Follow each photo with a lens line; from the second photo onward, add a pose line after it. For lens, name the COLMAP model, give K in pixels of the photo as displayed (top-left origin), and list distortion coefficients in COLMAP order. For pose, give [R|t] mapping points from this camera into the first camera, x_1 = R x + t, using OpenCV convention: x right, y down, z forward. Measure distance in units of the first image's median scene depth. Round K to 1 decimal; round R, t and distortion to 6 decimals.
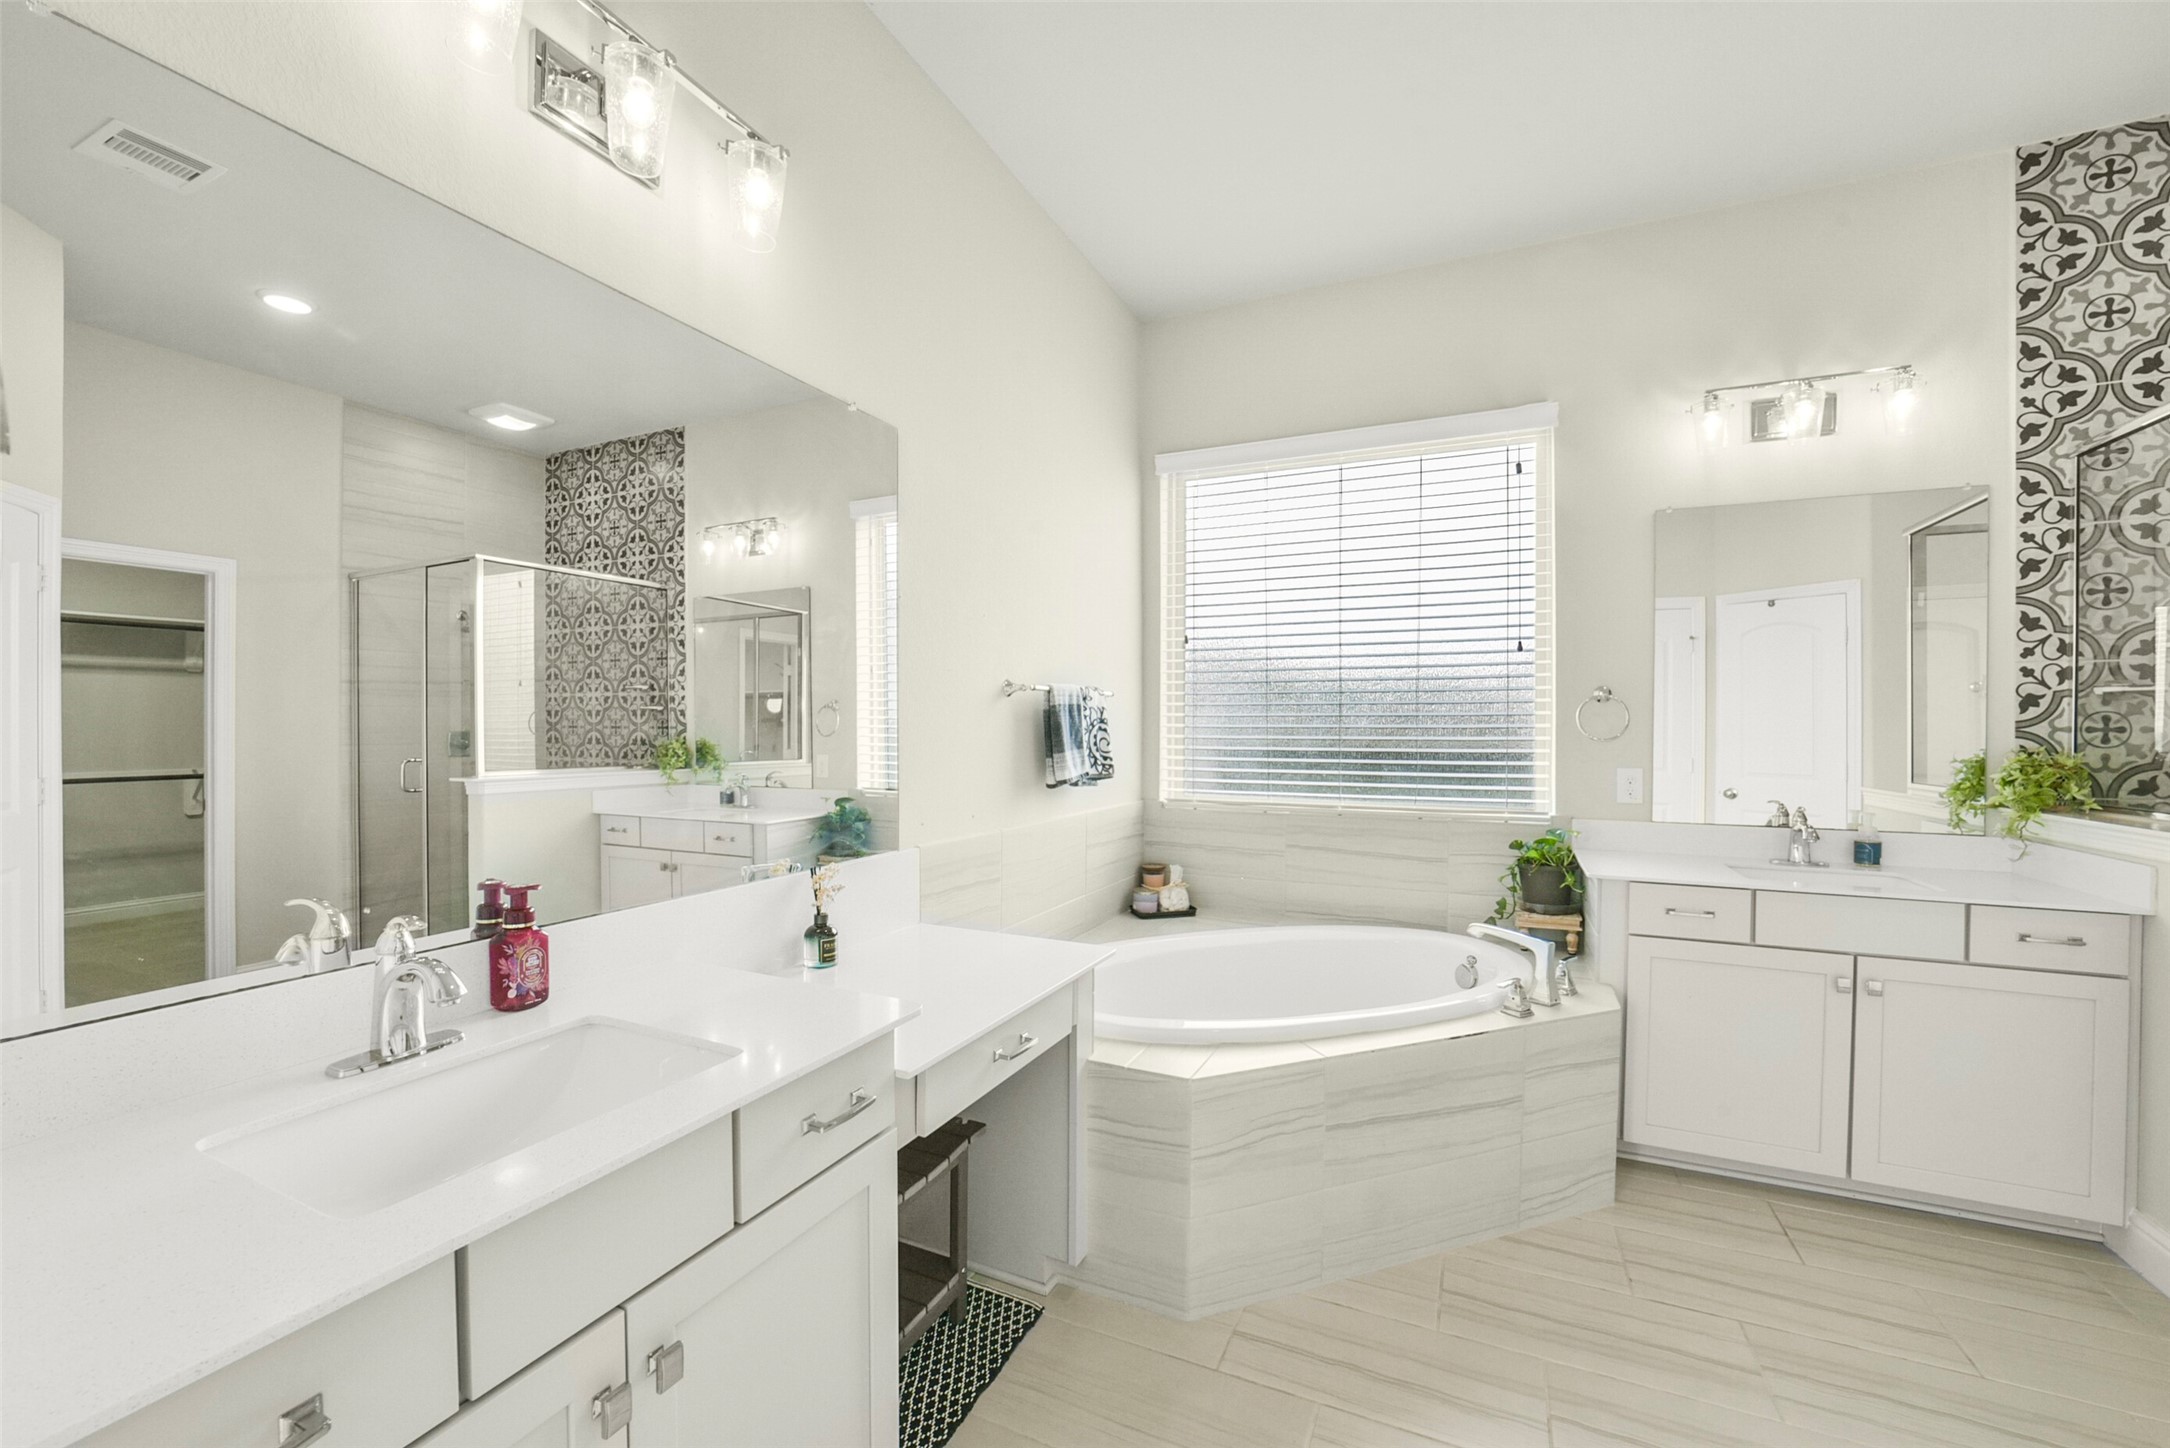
lens RADIAL K [[863.9, 0, 1076.3], [0, 863.9, 720.7], [0, 0, 1]] dist [-0.032126, 0.008263]
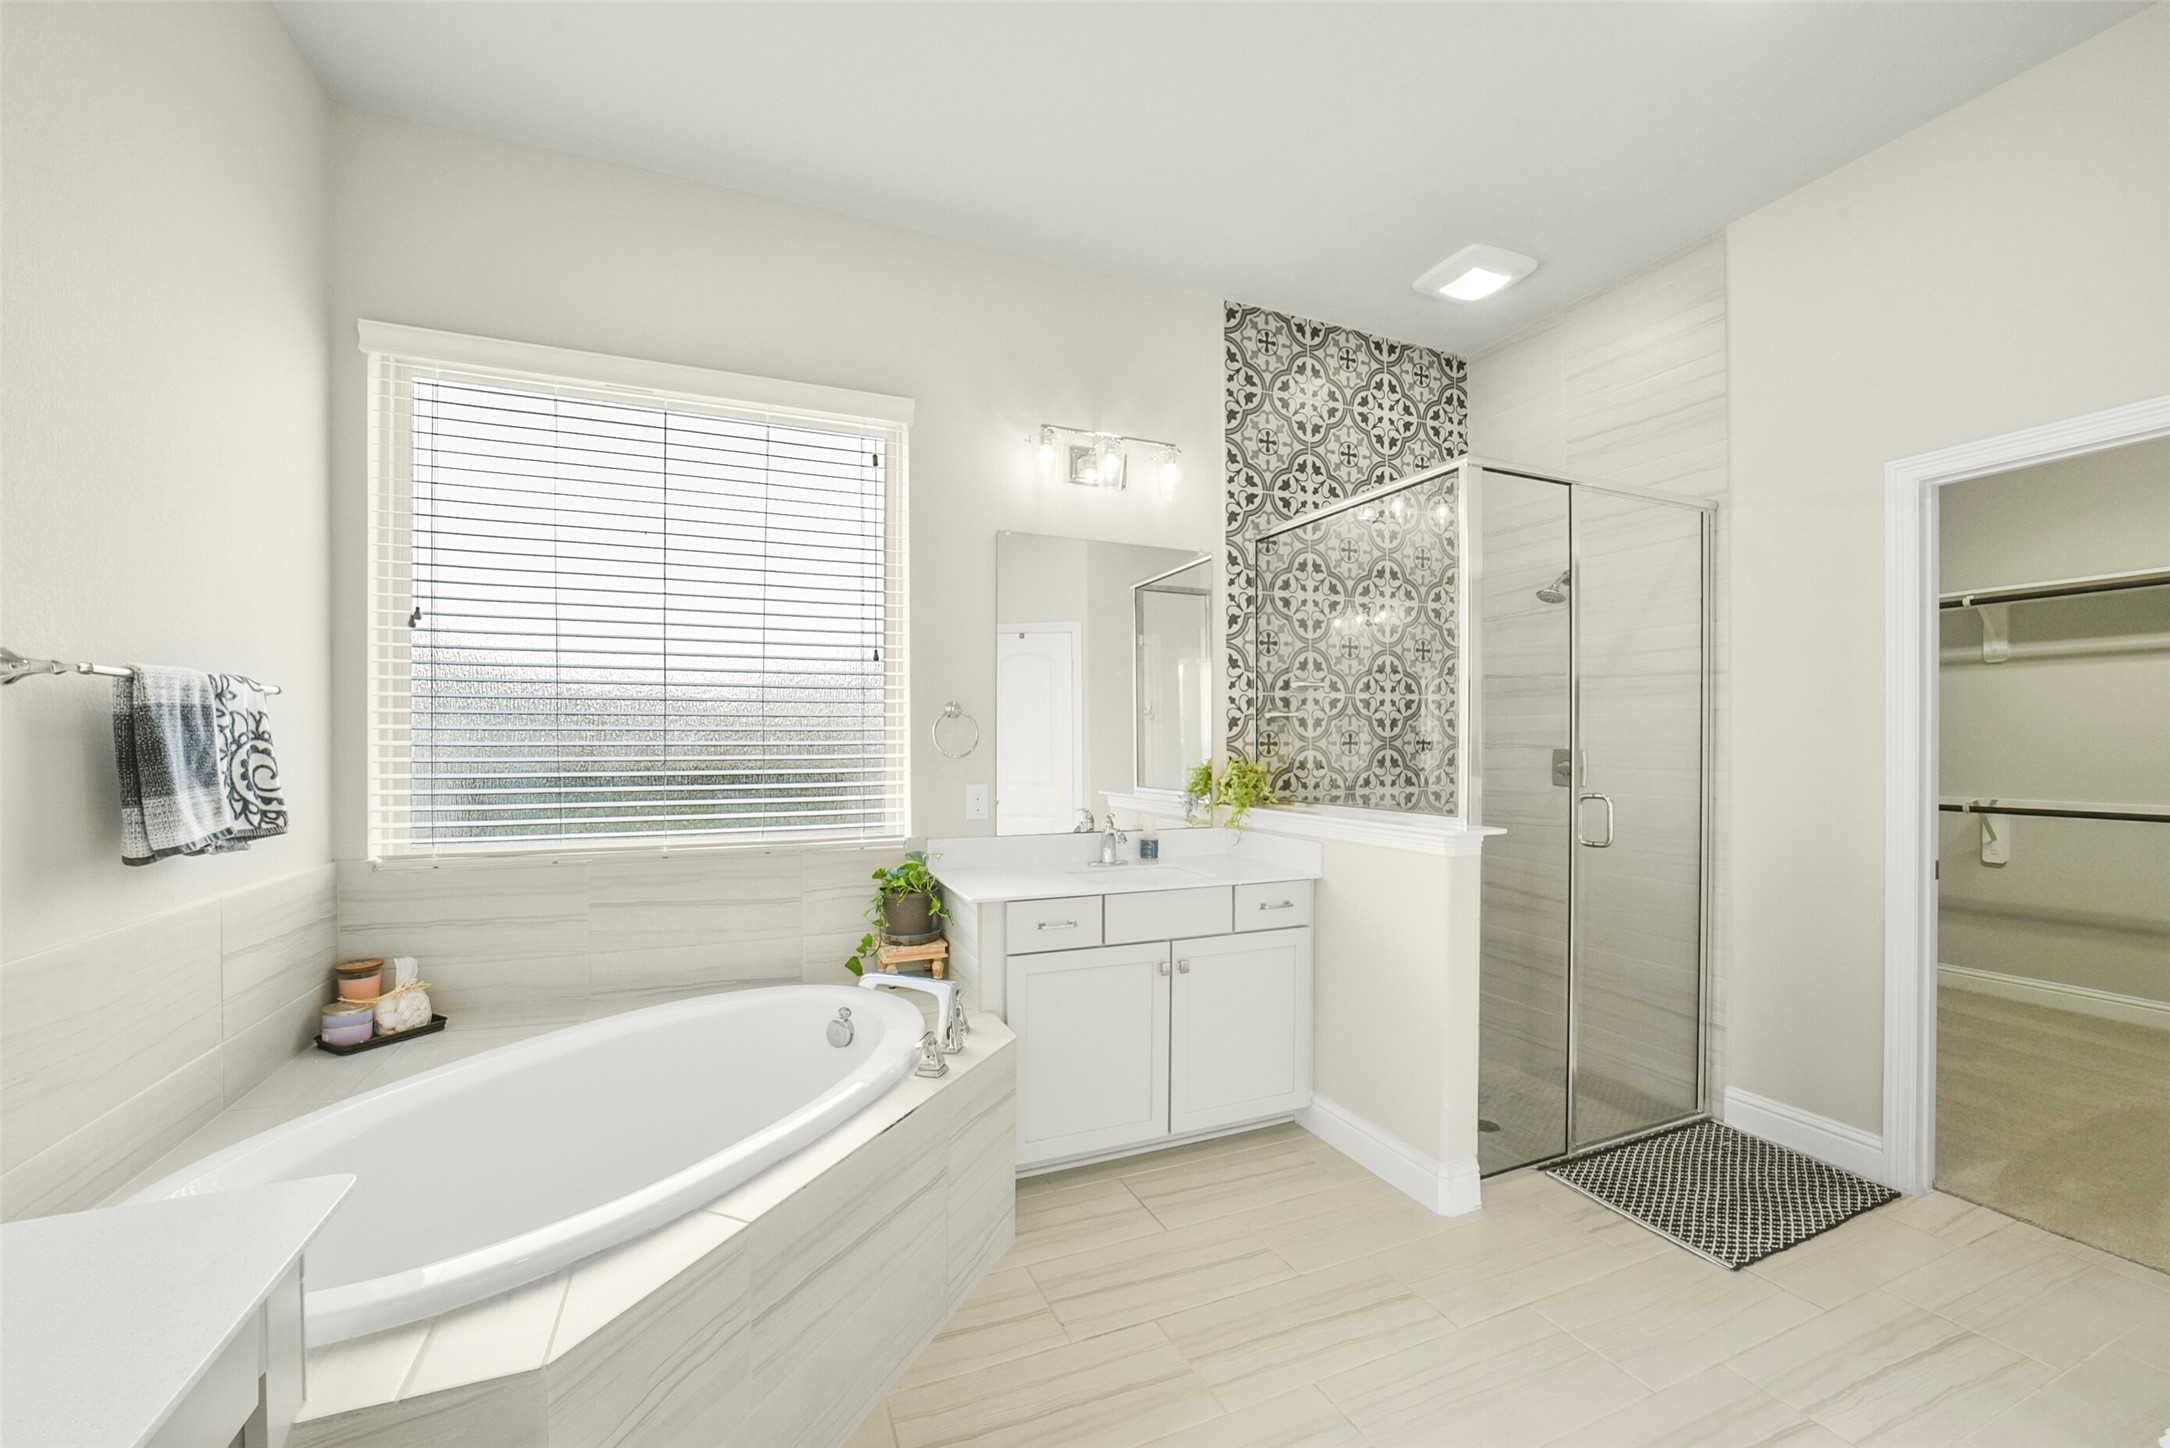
lens RADIAL K [[863.9, 0, 1074.9], [0, 863.9, 746.0], [0, 0, 1]] dist [-0.032126, 0.008263]
pose [[0.663719, -0.005867, 0.747959, -0.033073], [-0.001338, 0.999958, 0.009031, 0.001367], [-0.747981, -0.006995, 0.663684, 0.249564]]
